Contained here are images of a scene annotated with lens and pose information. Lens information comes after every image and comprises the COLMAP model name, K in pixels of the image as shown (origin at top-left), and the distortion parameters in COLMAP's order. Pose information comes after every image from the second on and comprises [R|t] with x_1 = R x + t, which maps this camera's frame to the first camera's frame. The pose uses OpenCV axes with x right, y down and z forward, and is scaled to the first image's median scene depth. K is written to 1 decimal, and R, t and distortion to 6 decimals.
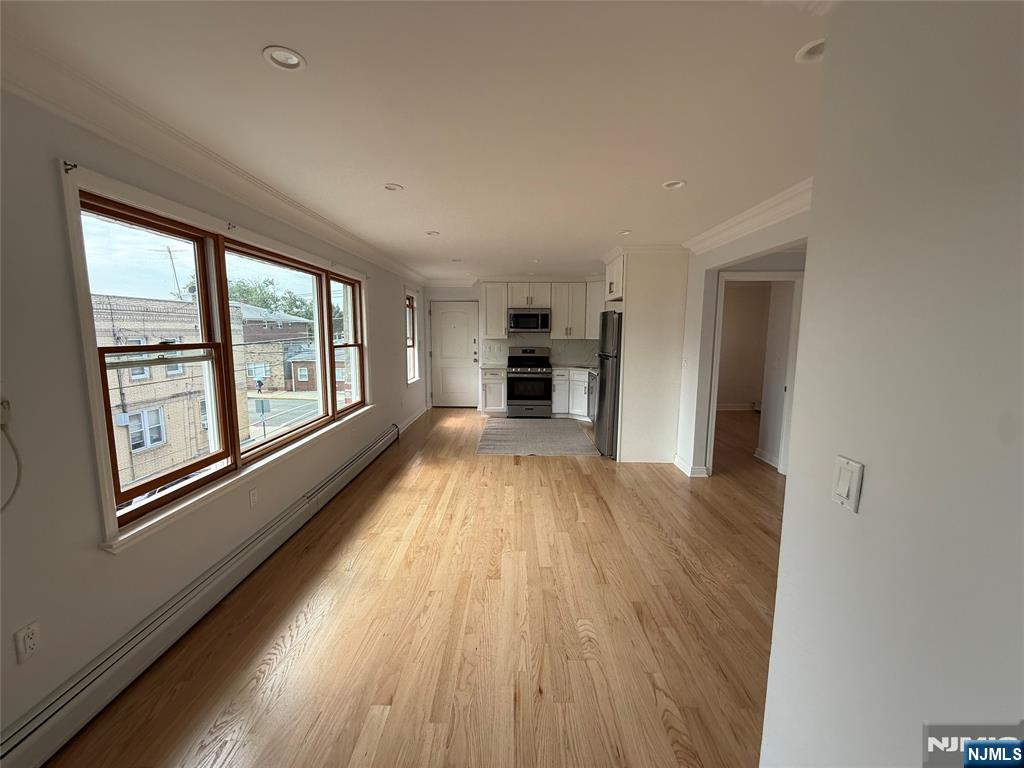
lens RADIAL K [[407.8, 0, 510.1], [0, 407.8, 383.1], [0, 0, 1]] dist [-0.000248, -0.000015]
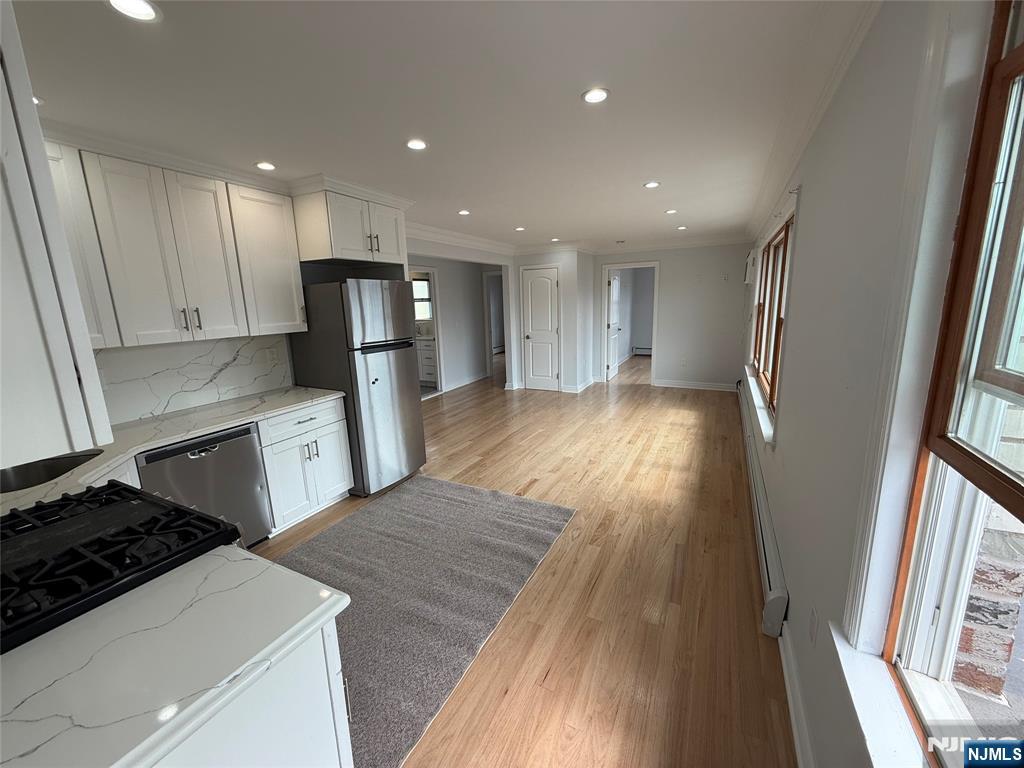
lens RADIAL K [[407.8, 0, 510.1], [0, 407.8, 383.1], [0, 0, 1]] dist [-0.000248, -0.000015]
pose [[-0.892235, -0.064618, 0.446925, -0.329244], [0.085435, 0.947679, 0.307580, -0.259406], [-0.443417, 0.312616, -0.840031, 1.941593]]
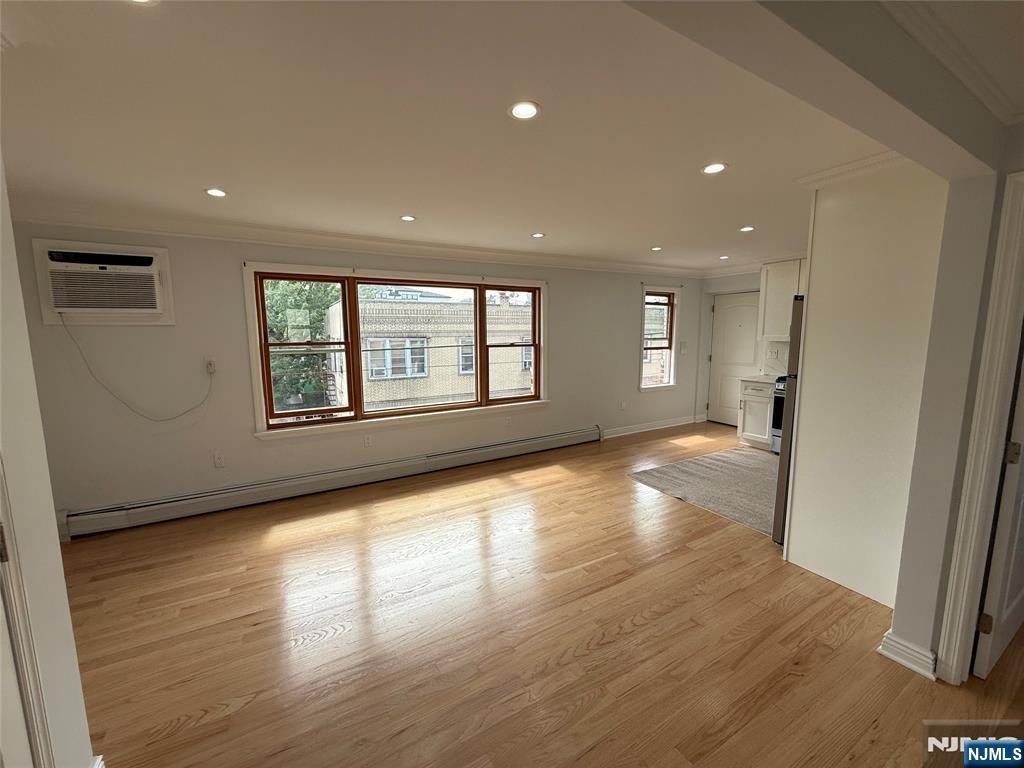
lens RADIAL K [[407.8, 0, 510.1], [0, 407.8, 383.1], [0, 0, 1]] dist [-0.000248, -0.000015]
pose [[0.508761, 0.104292, -0.854567, 0.657006], [-0.100685, 0.993031, 0.061249, -0.060746], [0.855000, 0.054881, 0.515716, 0.440546]]
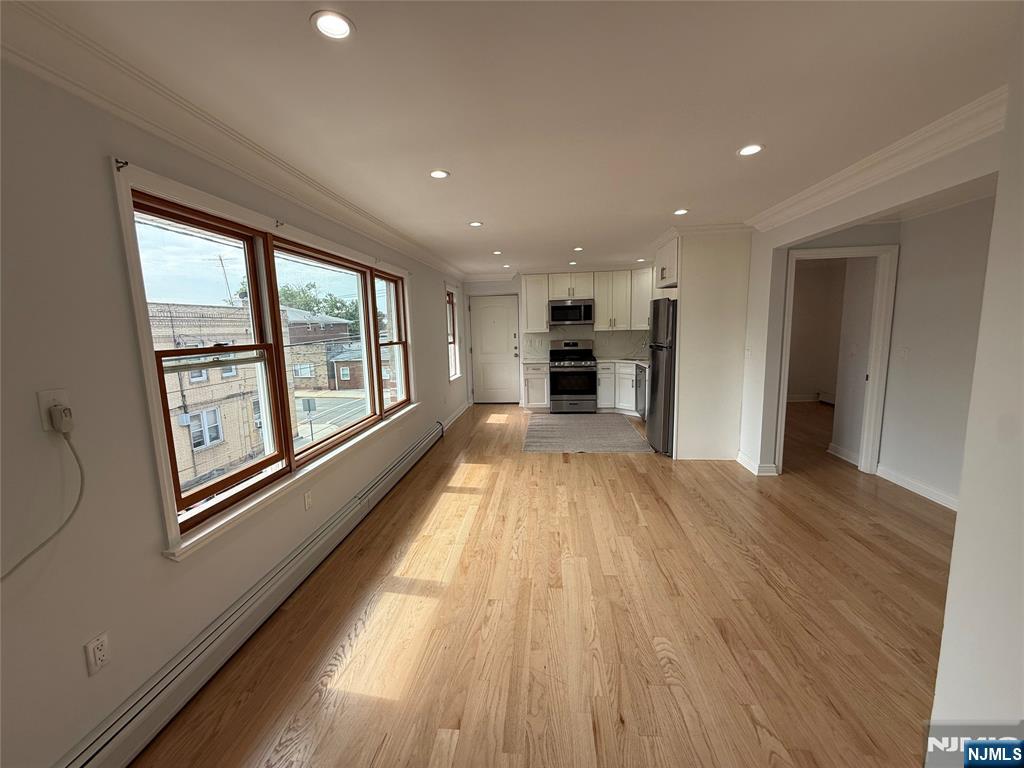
lens RADIAL K [[407.8, 0, 510.1], [0, 407.8, 383.1], [0, 0, 1]] dist [-0.000248, -0.000015]
pose [[0.996147, -0.020637, -0.085233, -0.035444], [0.021728, 0.999693, 0.011896, -0.001834], [0.084962, -0.013702, 0.996290, 0.042338]]
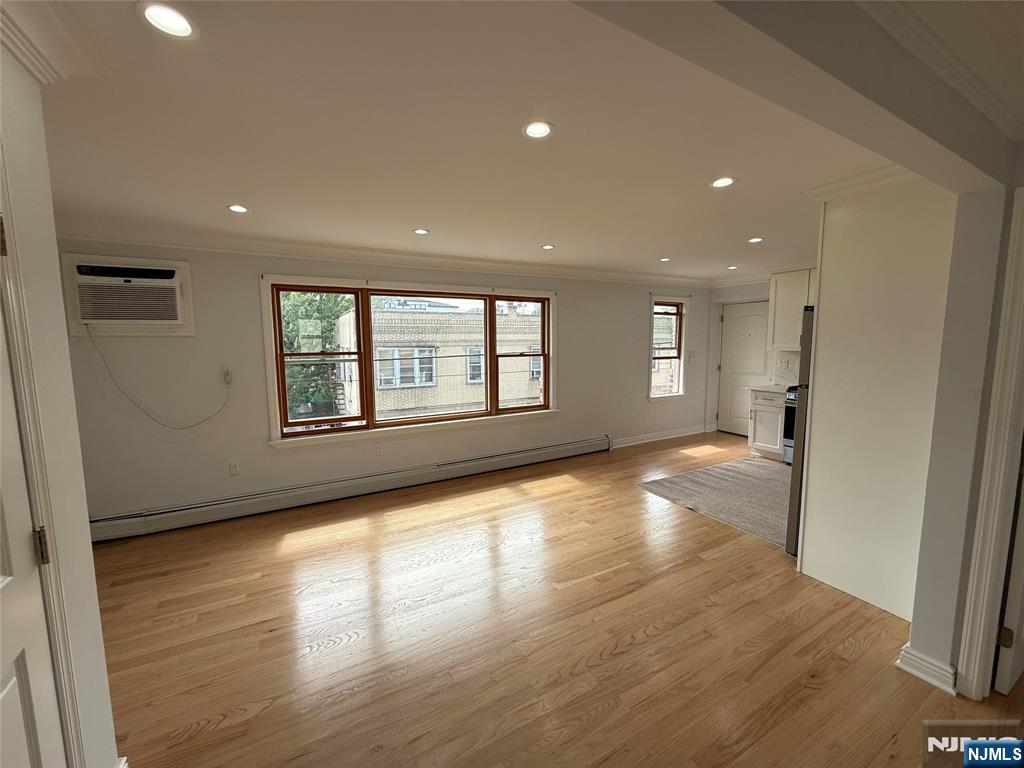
lens RADIAL K [[407.6, 0, 509.8], [0, 407.6, 383.4], [0, 0, 1]] dist [-0.000338, 0.000014]
pose [[0.493331, 0.085820, -0.865598, 0.660790], [-0.100630, 0.994070, 0.041205, -0.061325], [0.864001, 0.066778, 0.499042, 0.429093]]
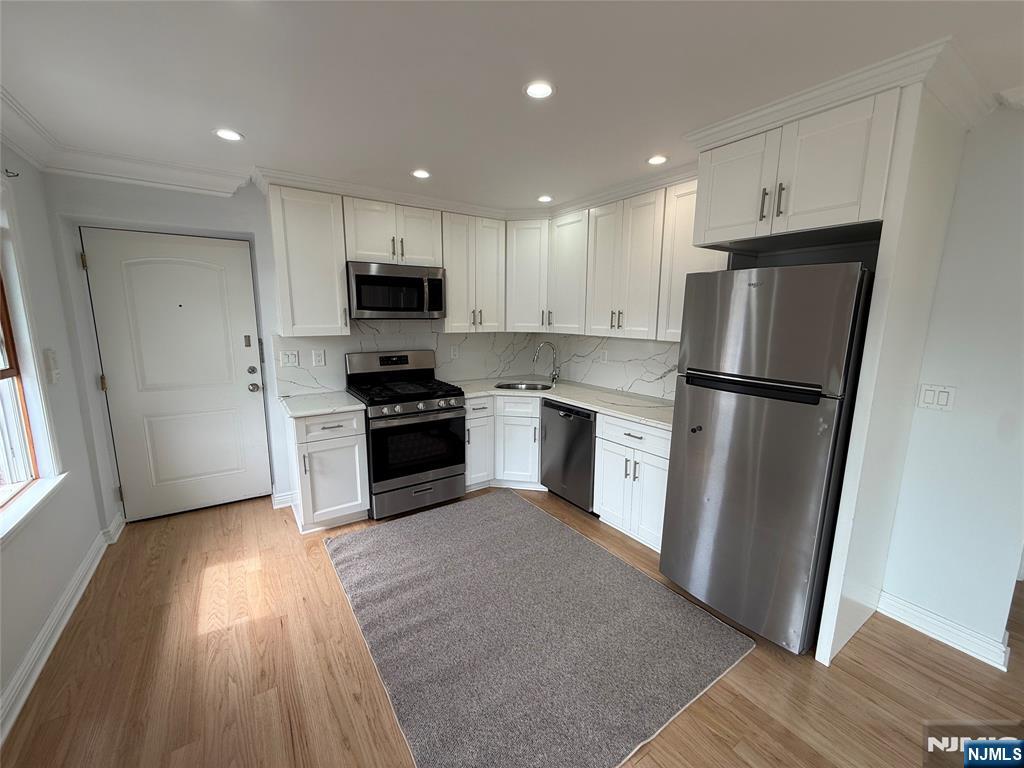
lens RADIAL K [[407.8, 0, 510.1], [0, 407.8, 383.1], [0, 0, 1]] dist [-0.000248, -0.000015]
pose [[0.821718, -0.092008, 0.562419, -0.212425], [0.066788, 0.995628, 0.065298, -0.143135], [-0.565968, -0.016093, 0.824270, 1.056063]]
